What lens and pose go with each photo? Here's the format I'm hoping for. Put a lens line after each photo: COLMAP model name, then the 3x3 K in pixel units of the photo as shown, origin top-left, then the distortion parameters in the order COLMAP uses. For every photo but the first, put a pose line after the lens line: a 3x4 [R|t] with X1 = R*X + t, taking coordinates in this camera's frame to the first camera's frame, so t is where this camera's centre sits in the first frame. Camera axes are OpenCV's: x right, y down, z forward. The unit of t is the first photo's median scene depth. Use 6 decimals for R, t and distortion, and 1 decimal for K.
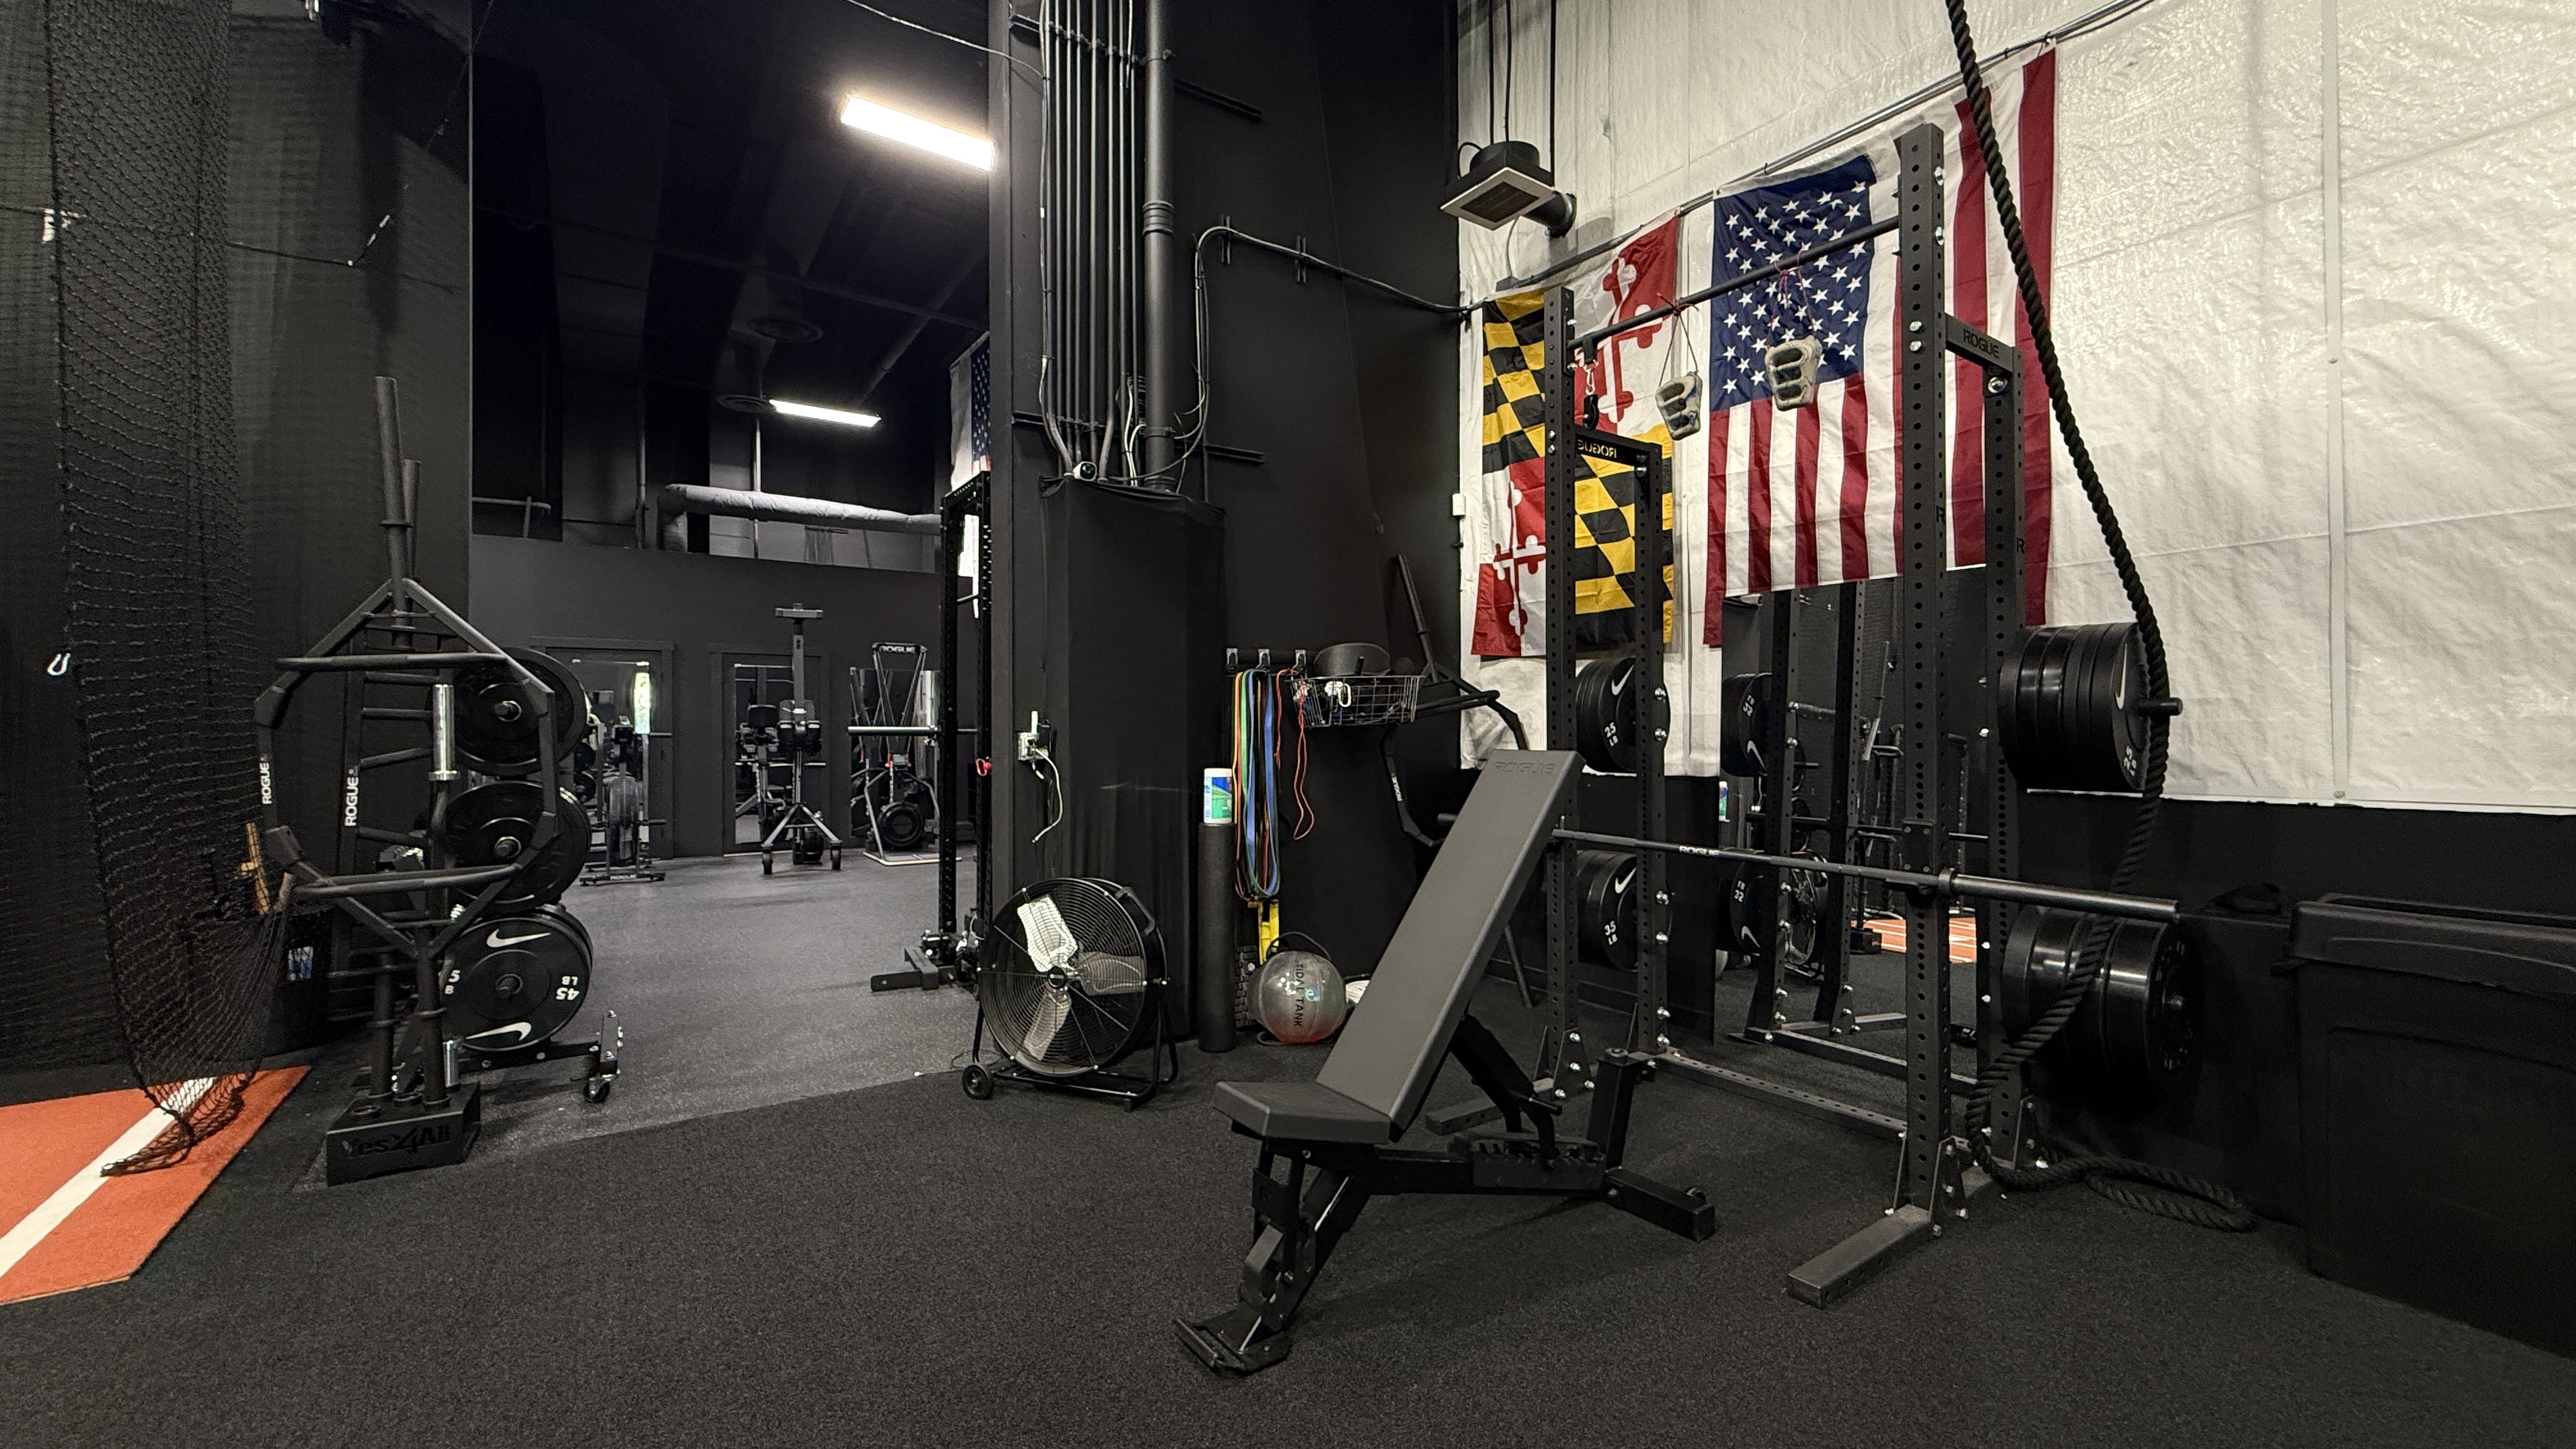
lens RADIAL K [[1032.9, 0, 1288.0], [0, 1032.9, 724.5], [0, 0, 1]] dist [-0.001045, 0.000137]
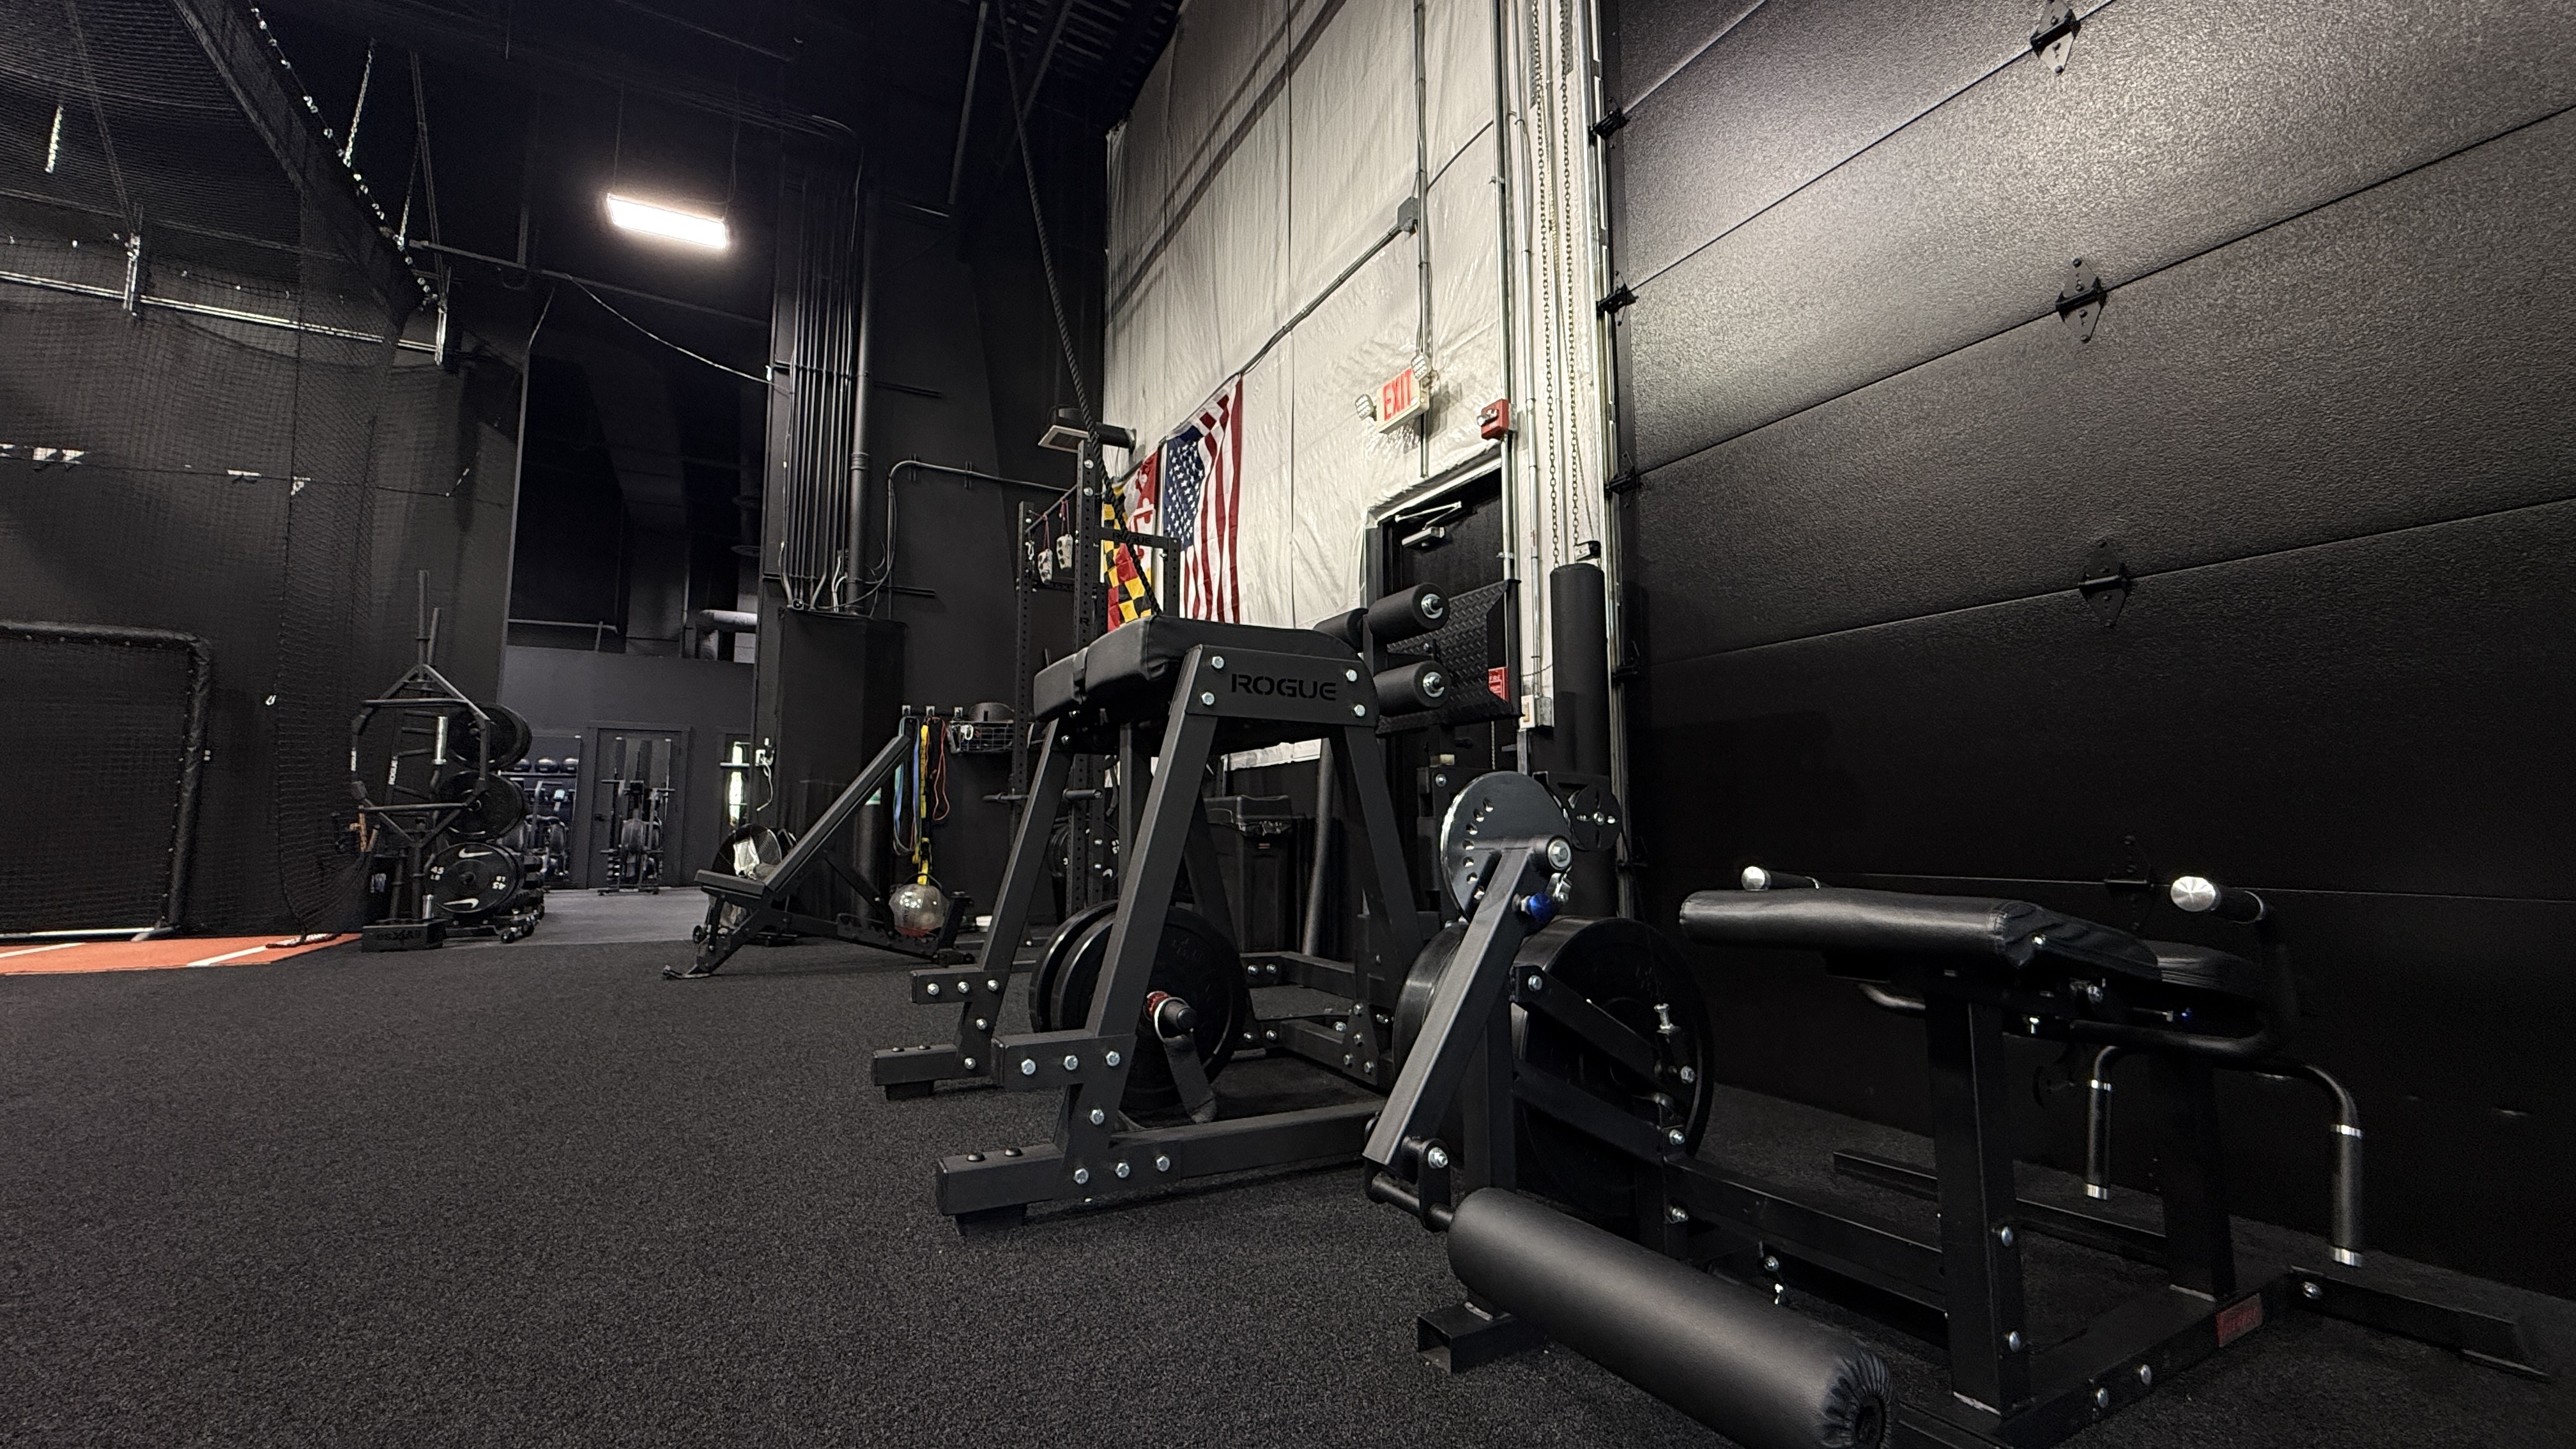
lens RADIAL K [[1032.9, 0, 1288.0], [0, 1032.9, 724.5], [0, 0, 1]] dist [-0.001045, 0.000137]
pose [[0.994684, -0.007899, -0.102675, 0.723080], [-0.002729, 0.994682, -0.102955, 0.125710], [0.102942, 0.102688, 0.989373, -0.576798]]
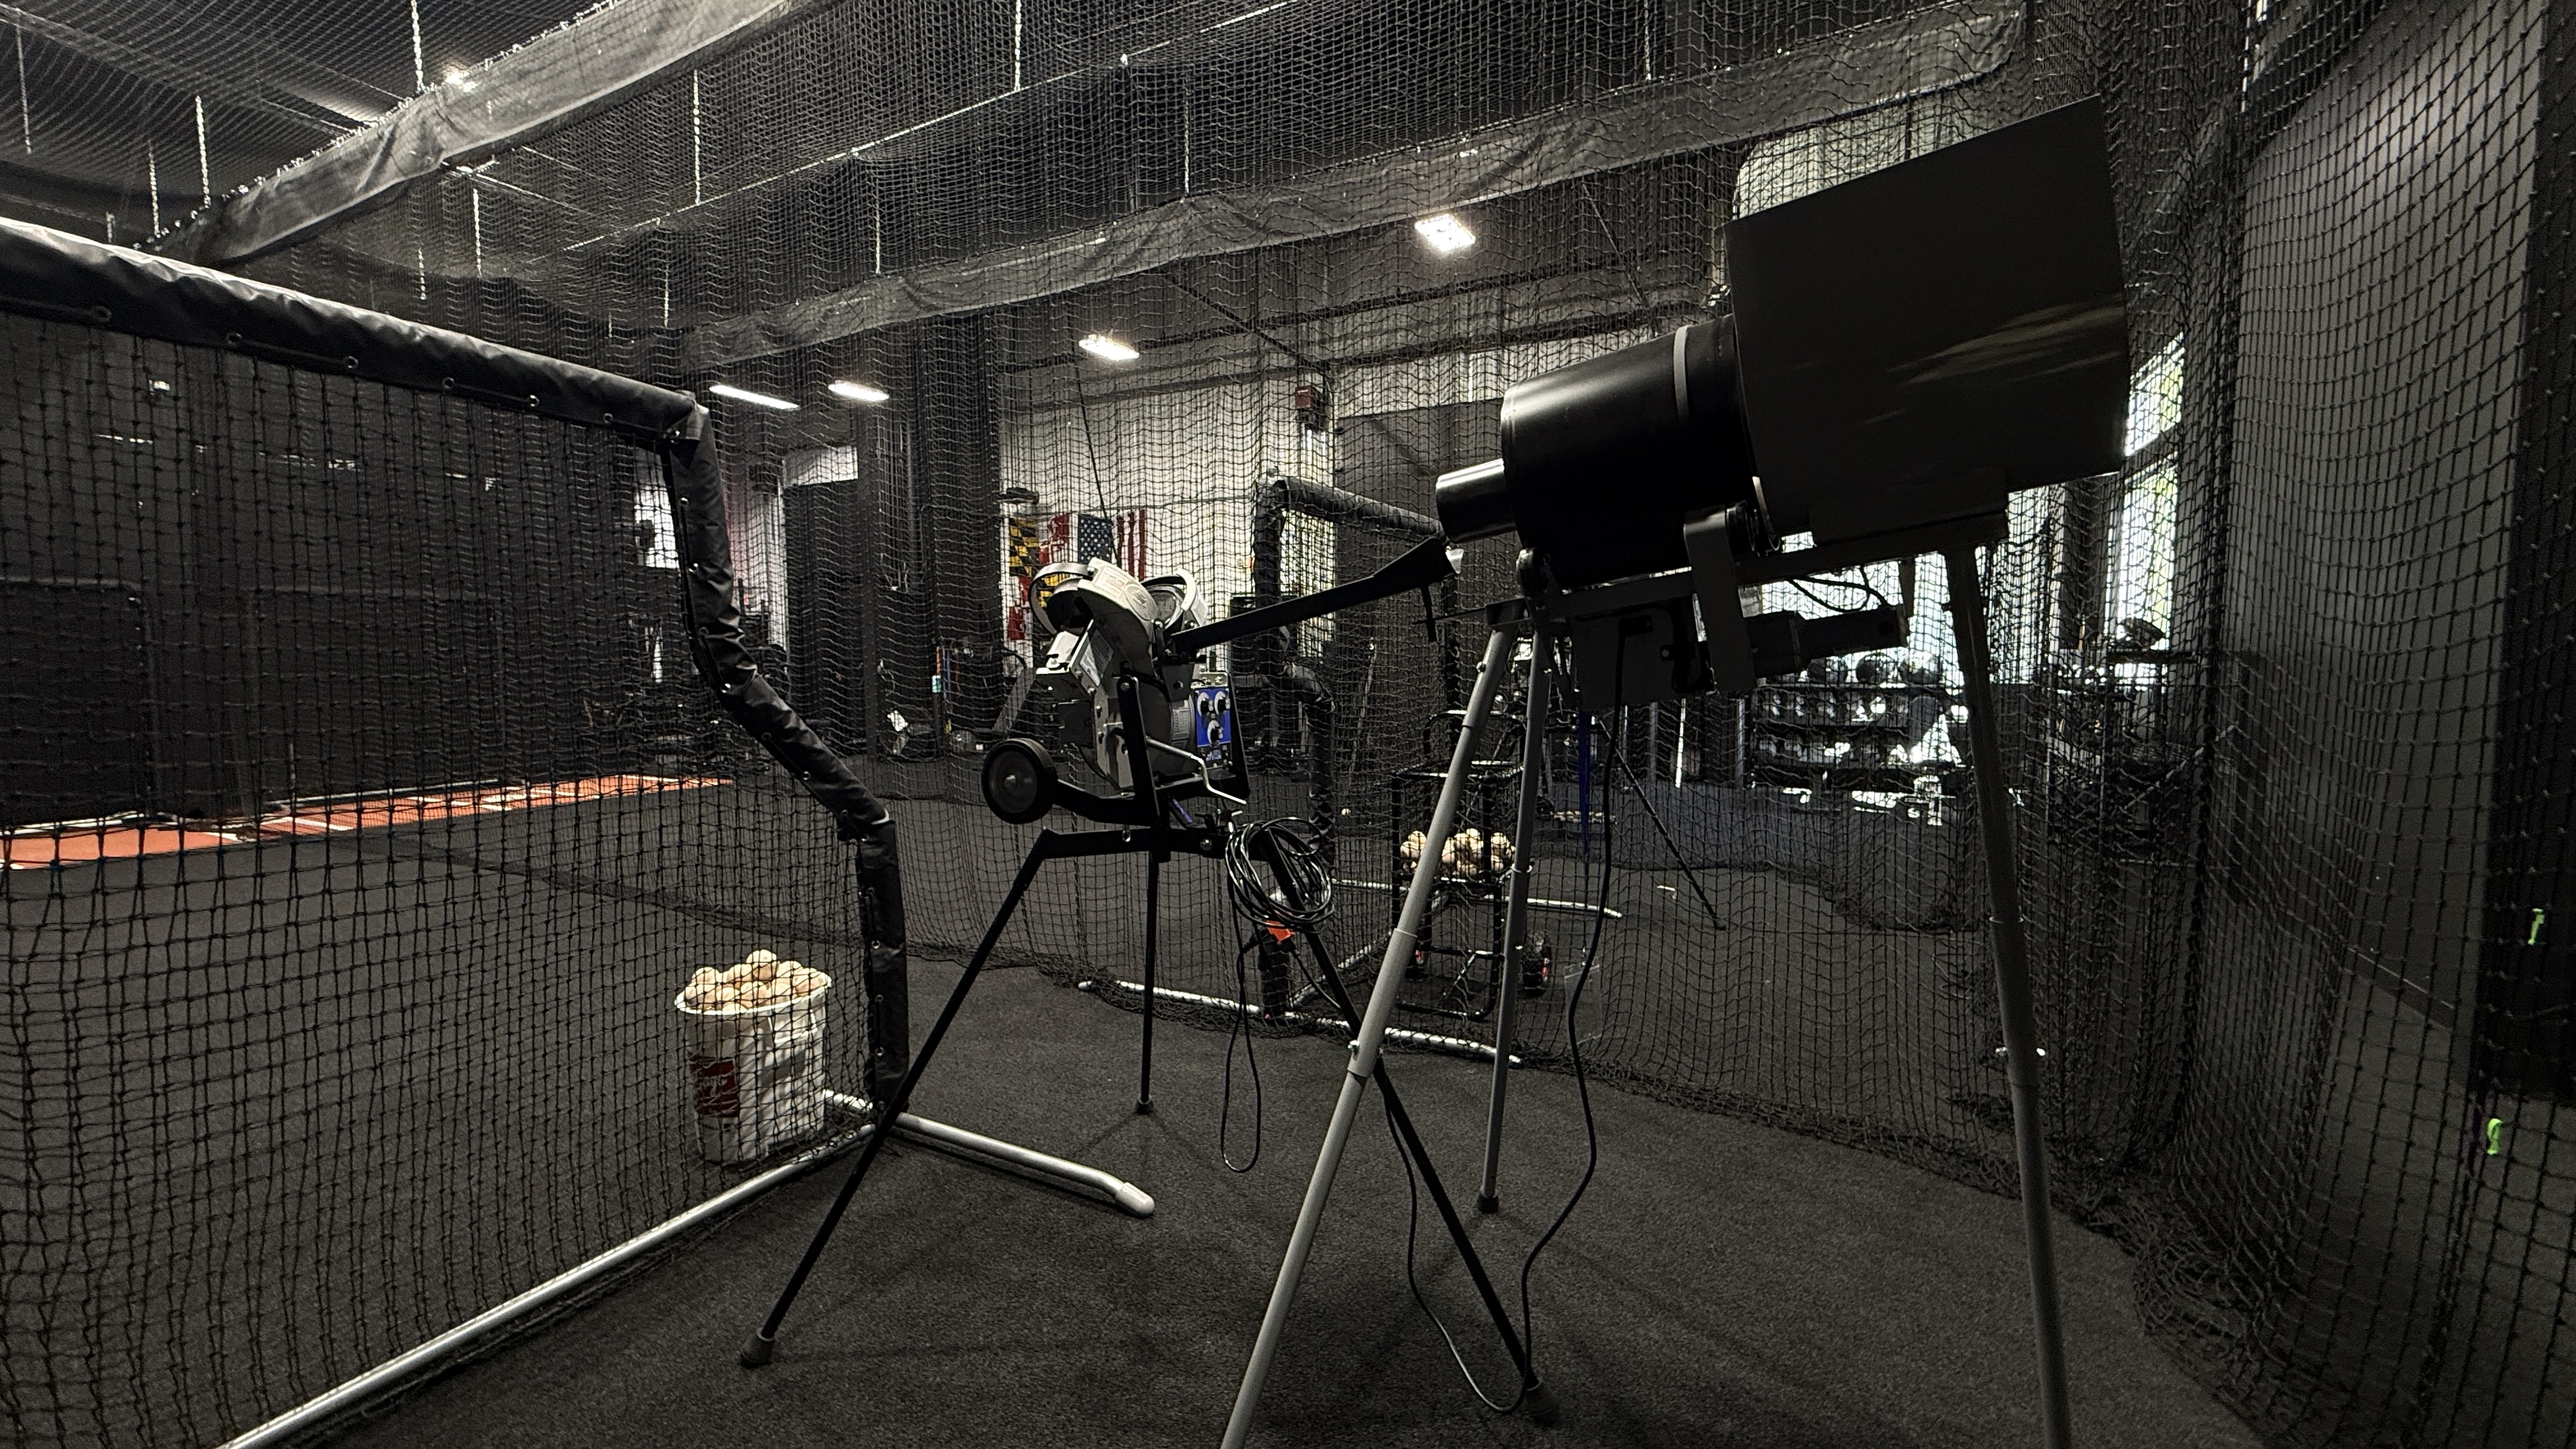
lens RADIAL K [[1006.8, 0, 1288.0], [0, 1006.8, 724.5], [0, 0, 1]] dist [-0.001750, -0.000281]
pose [[0.888488, -0.034815, 0.457578, -0.511267], [-0.003936, 0.996503, 0.083463, -0.075179], [-0.458884, -0.075957, 0.885244, -2.279433]]
